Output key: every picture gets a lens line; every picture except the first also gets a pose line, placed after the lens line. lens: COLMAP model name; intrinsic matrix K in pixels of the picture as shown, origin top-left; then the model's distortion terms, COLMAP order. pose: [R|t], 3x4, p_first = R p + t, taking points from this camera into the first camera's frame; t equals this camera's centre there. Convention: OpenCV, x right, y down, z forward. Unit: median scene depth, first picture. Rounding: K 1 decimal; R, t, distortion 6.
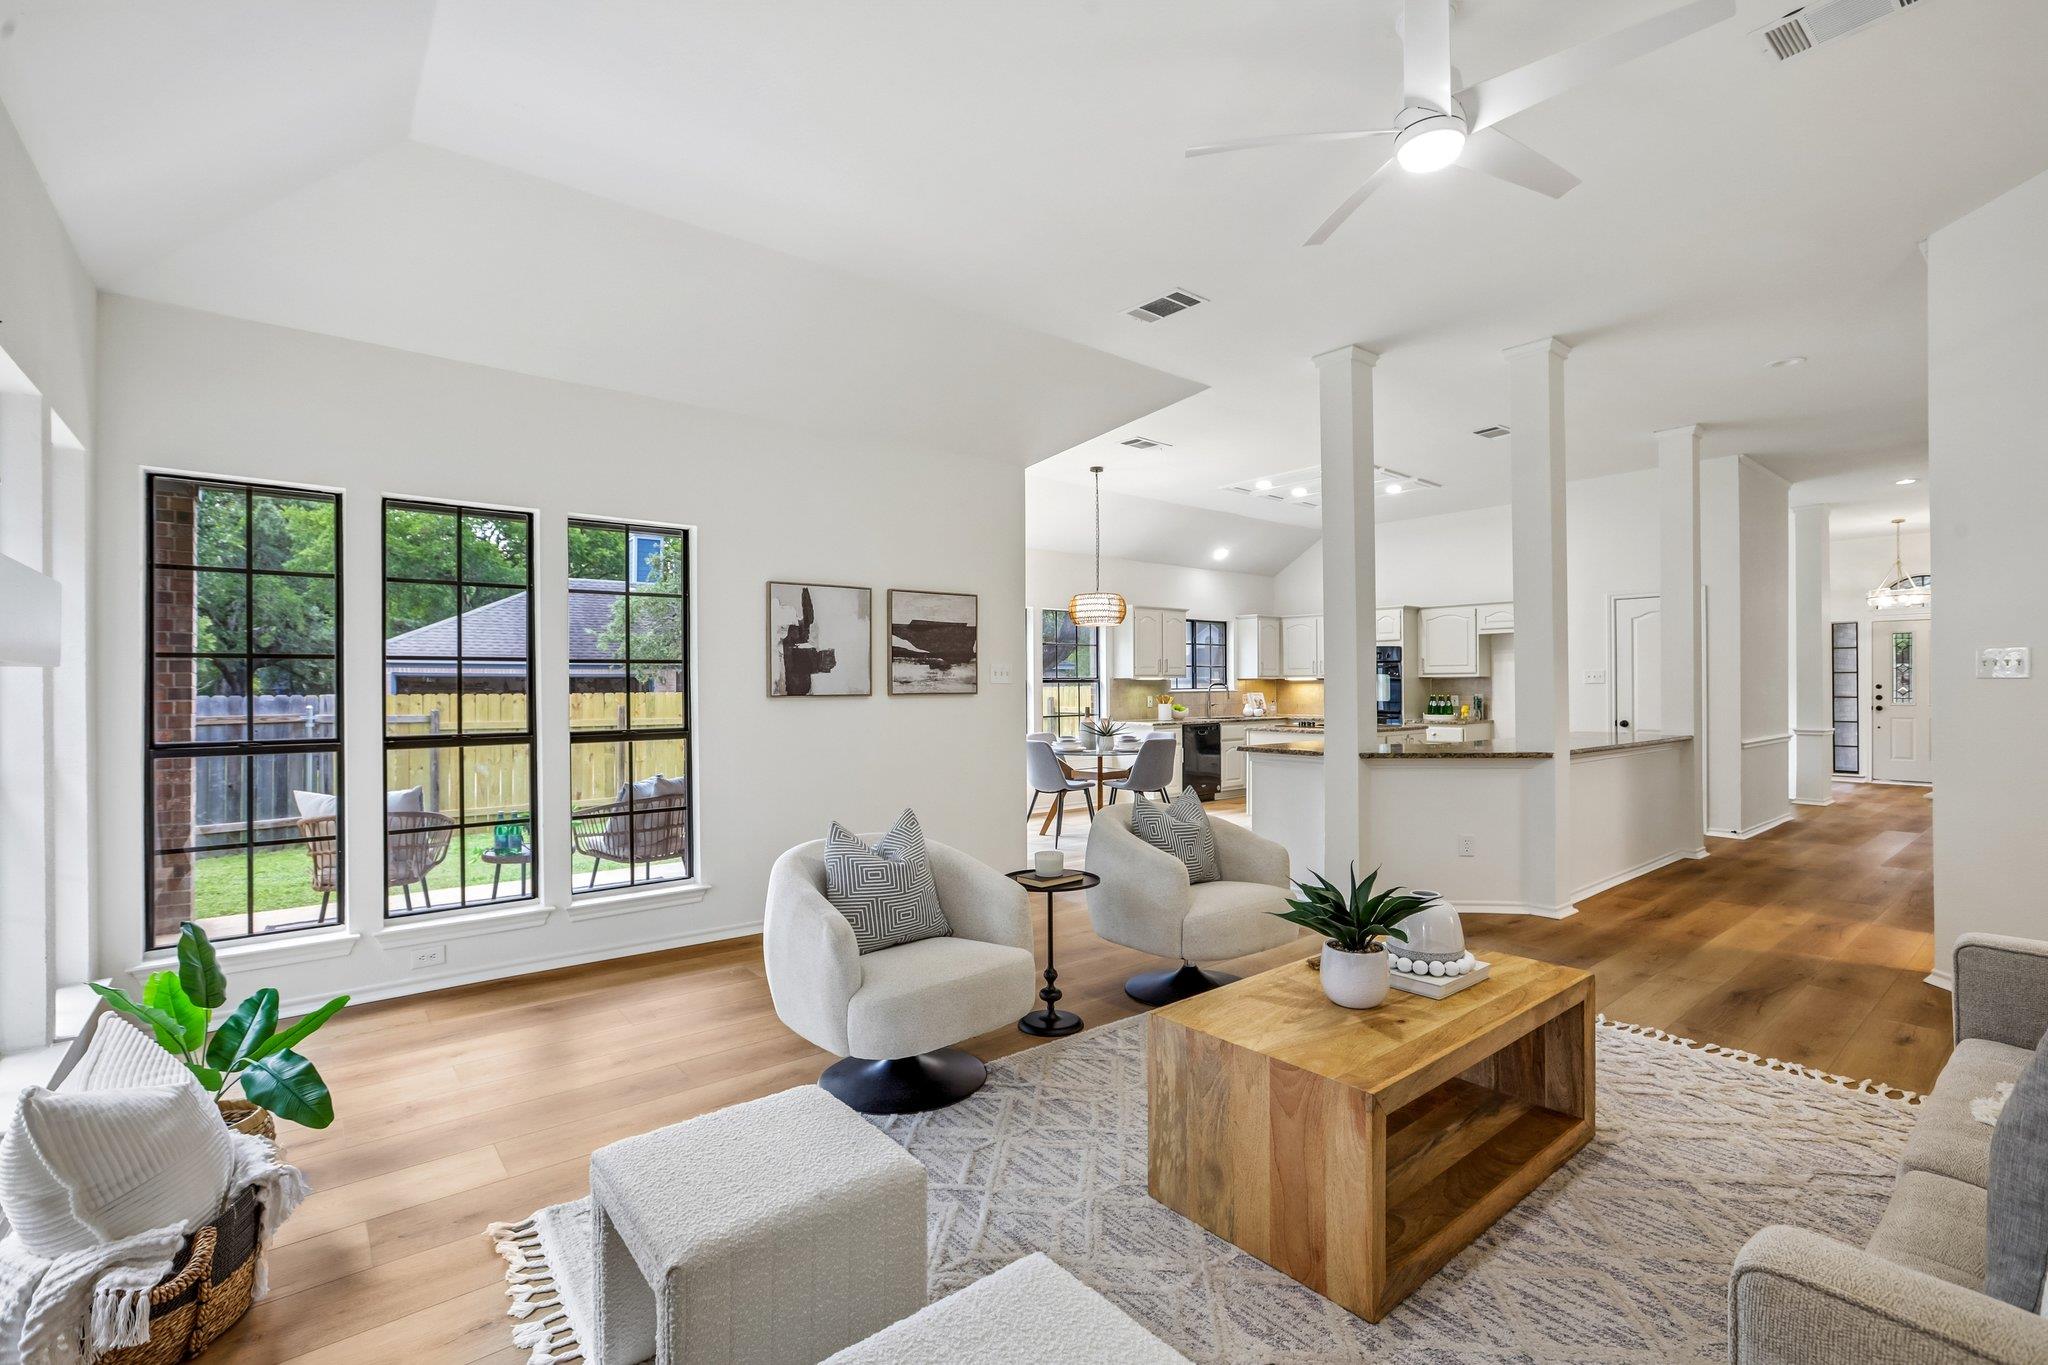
lens RADIAL K [[914.6, 0, 1036.7], [0, 914.6, 702.5], [0, 0, 1]] dist [-0.035420, 0.008617]
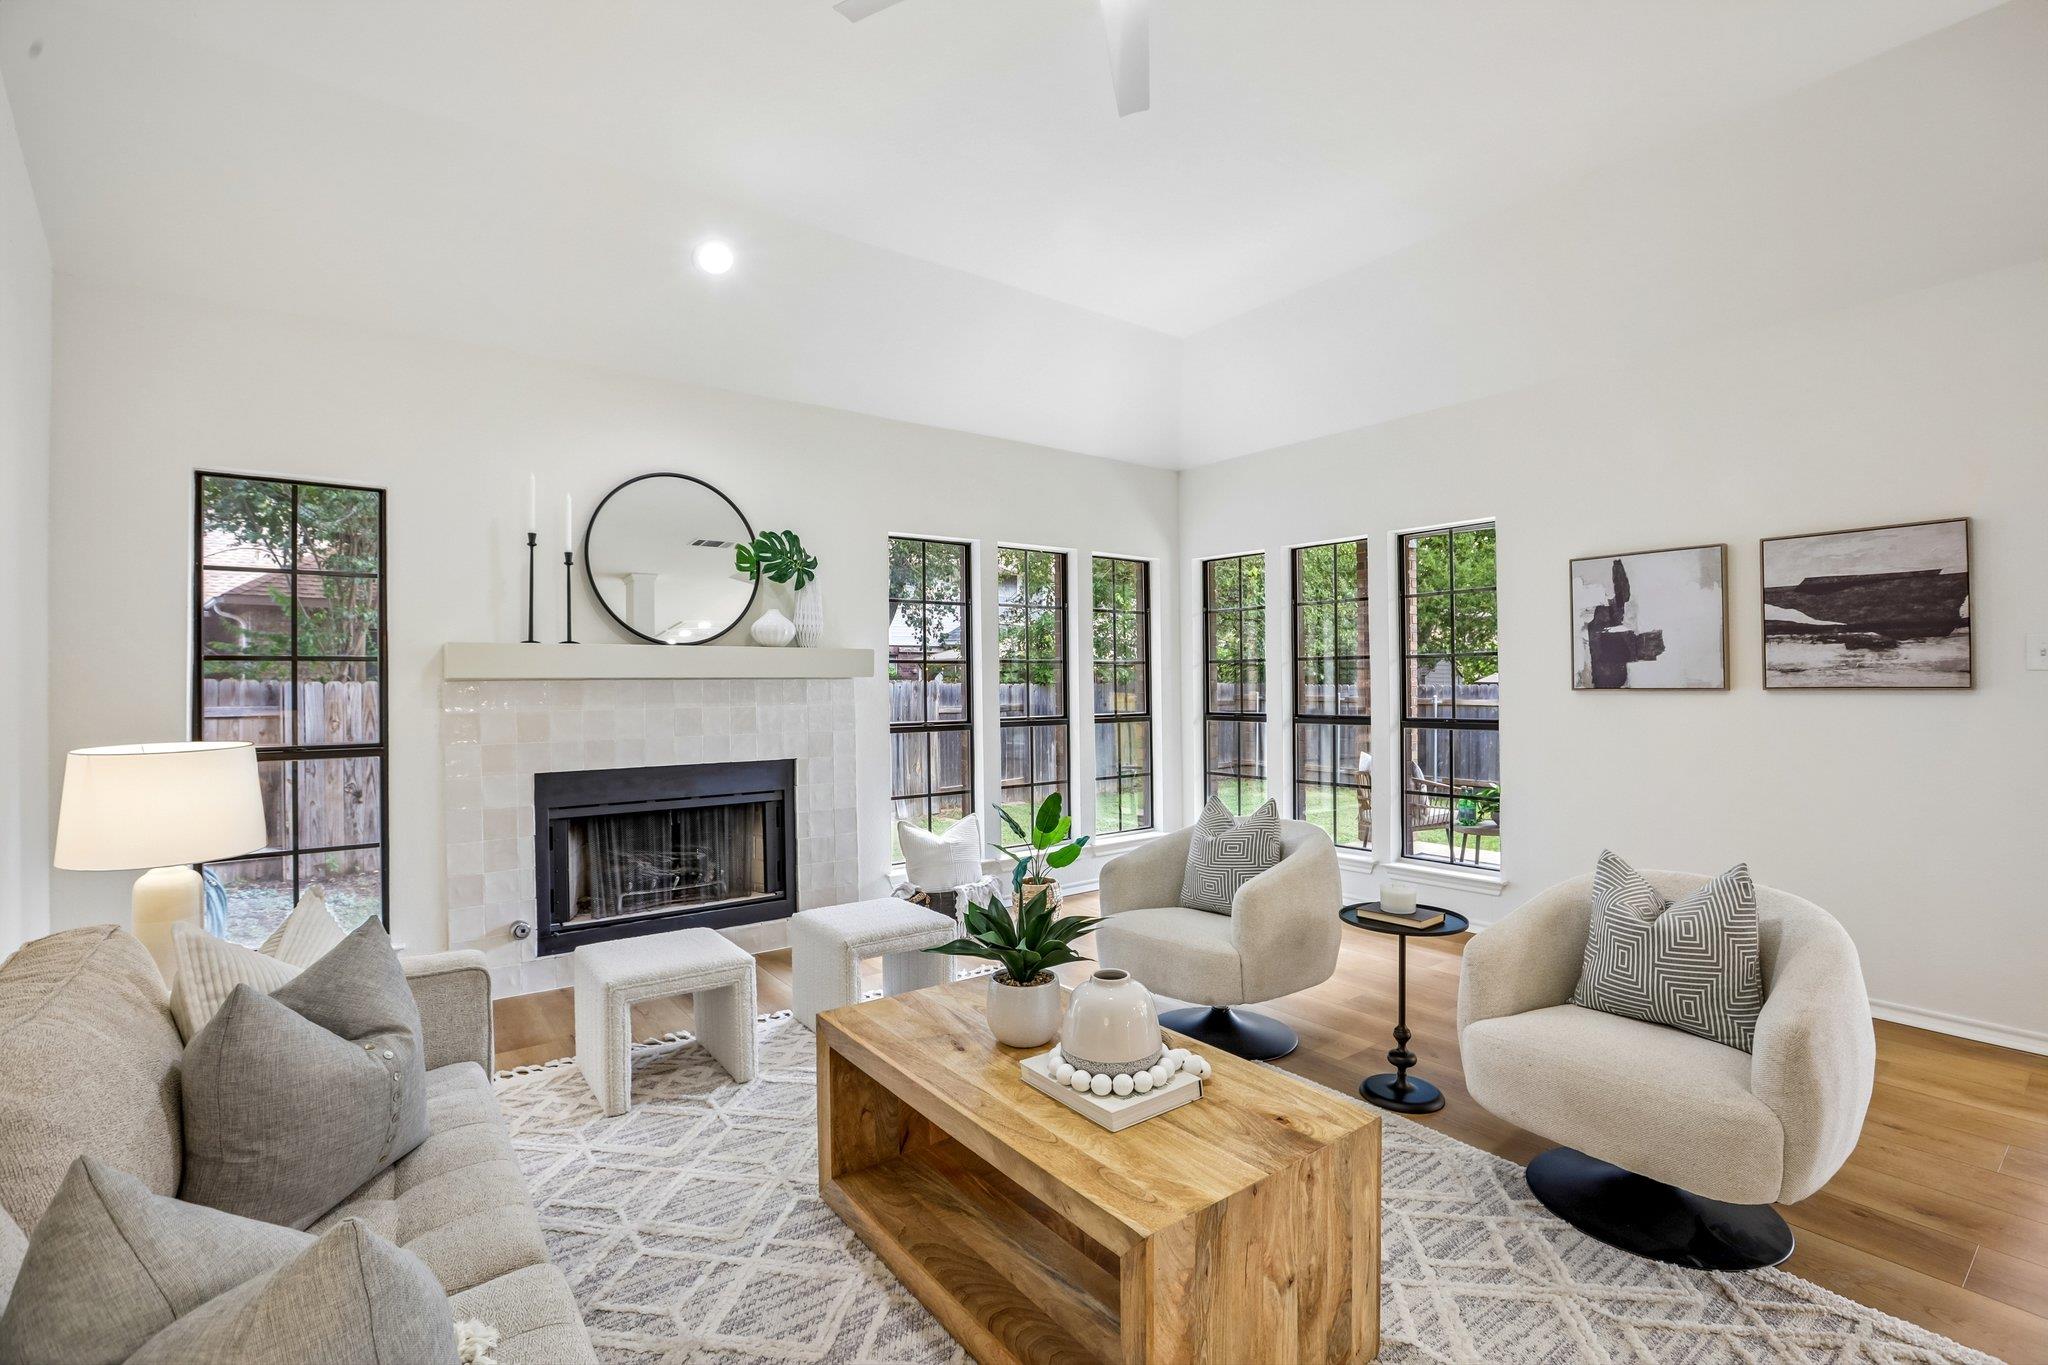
lens RADIAL K [[914.6, 0, 1017.1], [0, 914.6, 666.7], [0, 0, 1]] dist [-0.035420, 0.008617]
pose [[-0.052328, -0.012339, -0.998554, 0.567068], [-0.011088, 0.999869, -0.011774, -0.011421], [0.998568, 0.010456, -0.052457, 0.470154]]
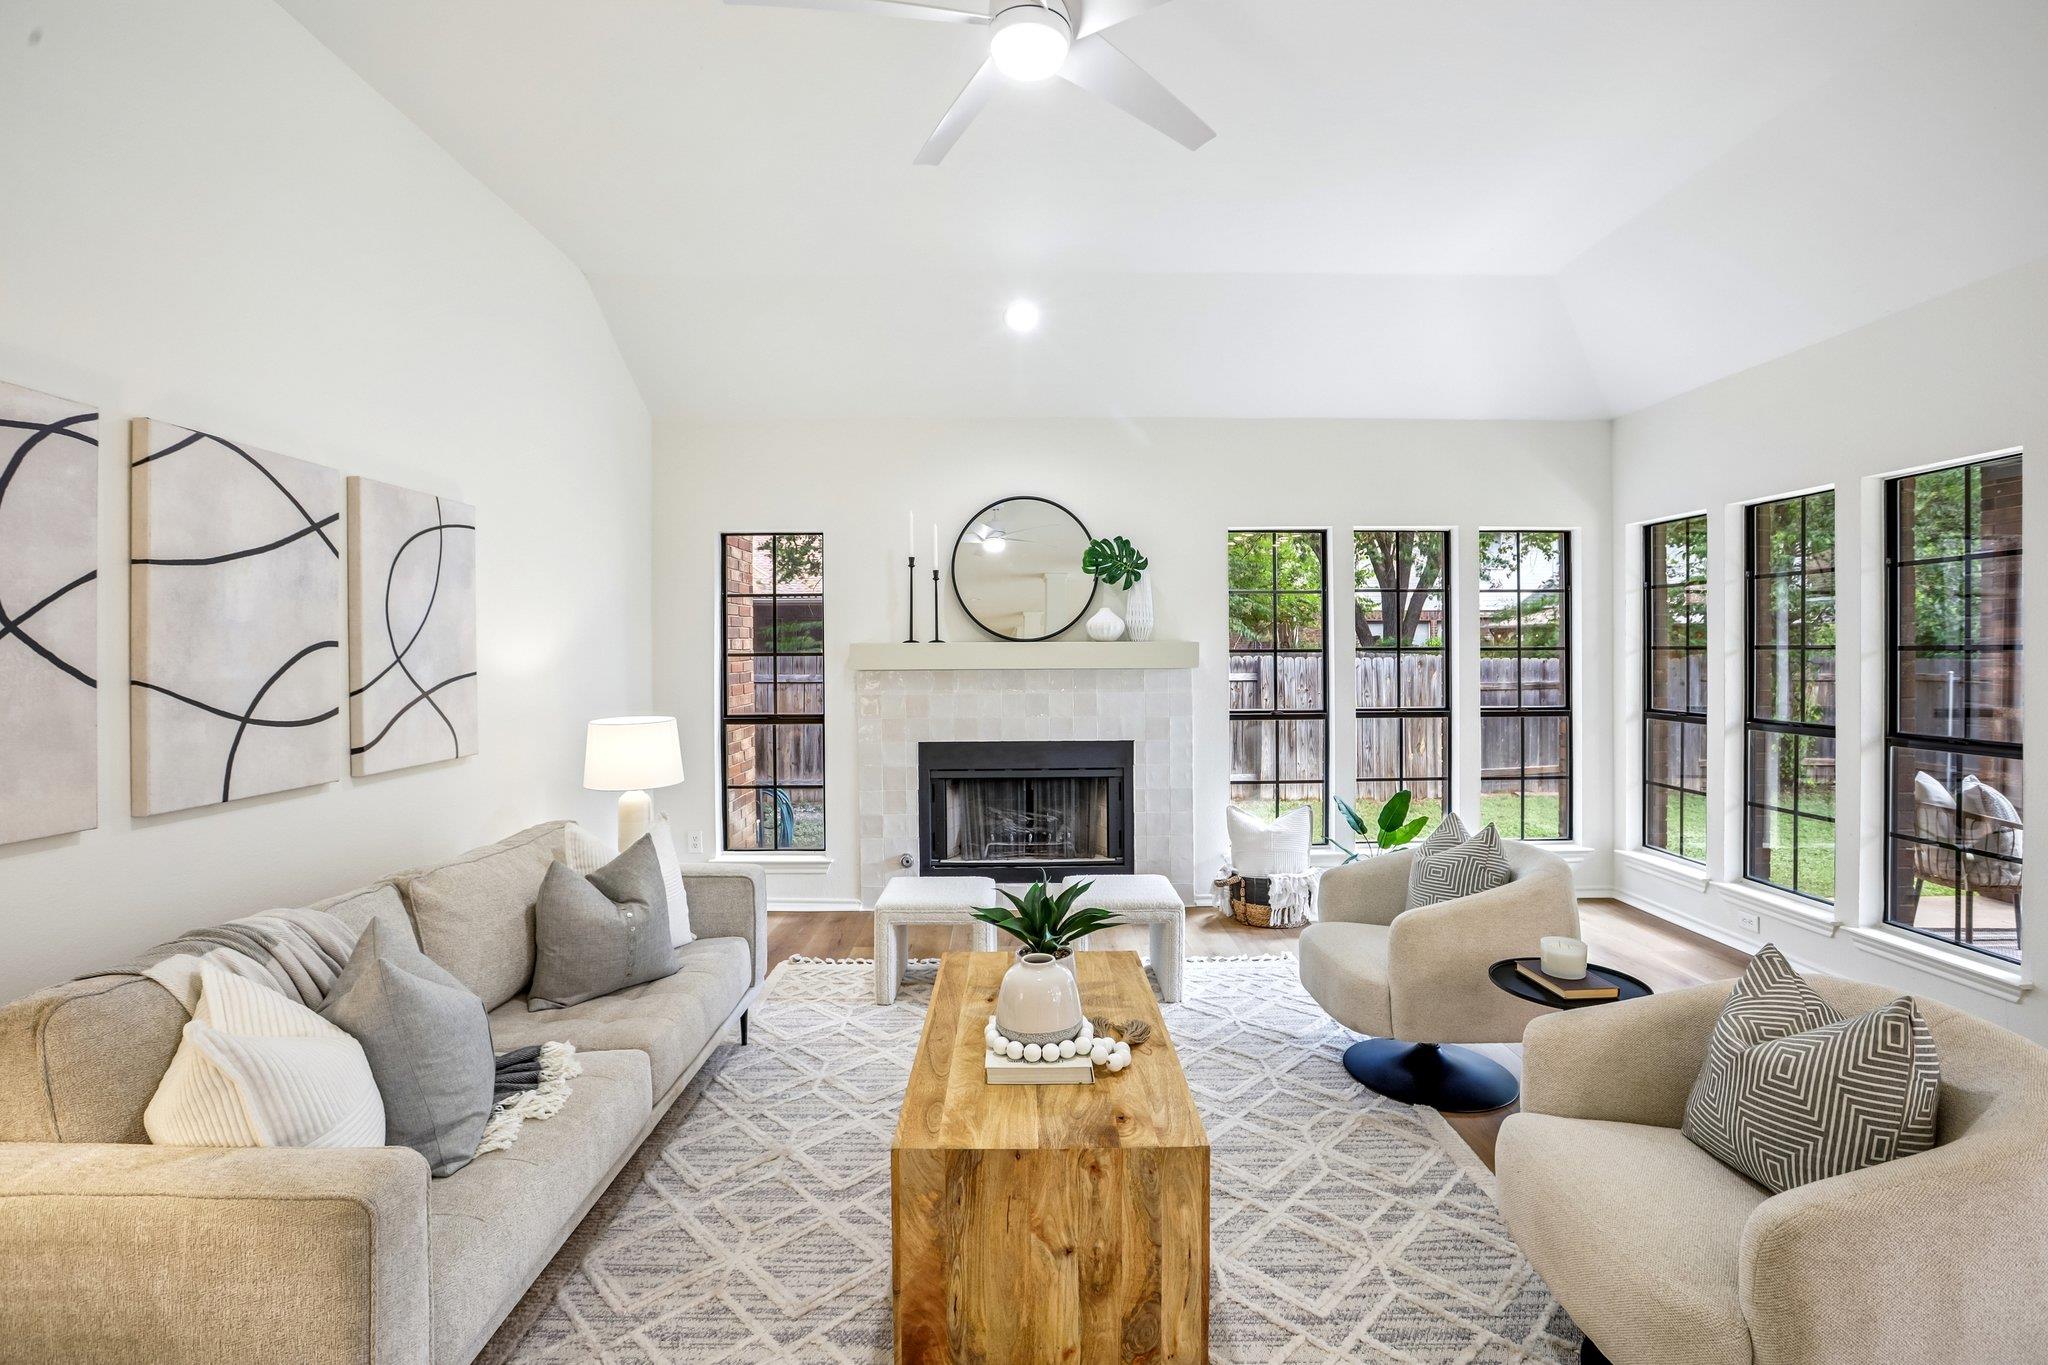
lens RADIAL K [[914.6, 0, 1013.3], [0, 914.6, 641.8], [0, 0, 1]] dist [-0.035420, 0.008617]
pose [[-0.630551, 0.000342, -0.776148, 0.538682], [-0.007225, 0.999954, 0.006311, -0.042739], [0.776115, 0.009587, -0.630519, 0.738379]]
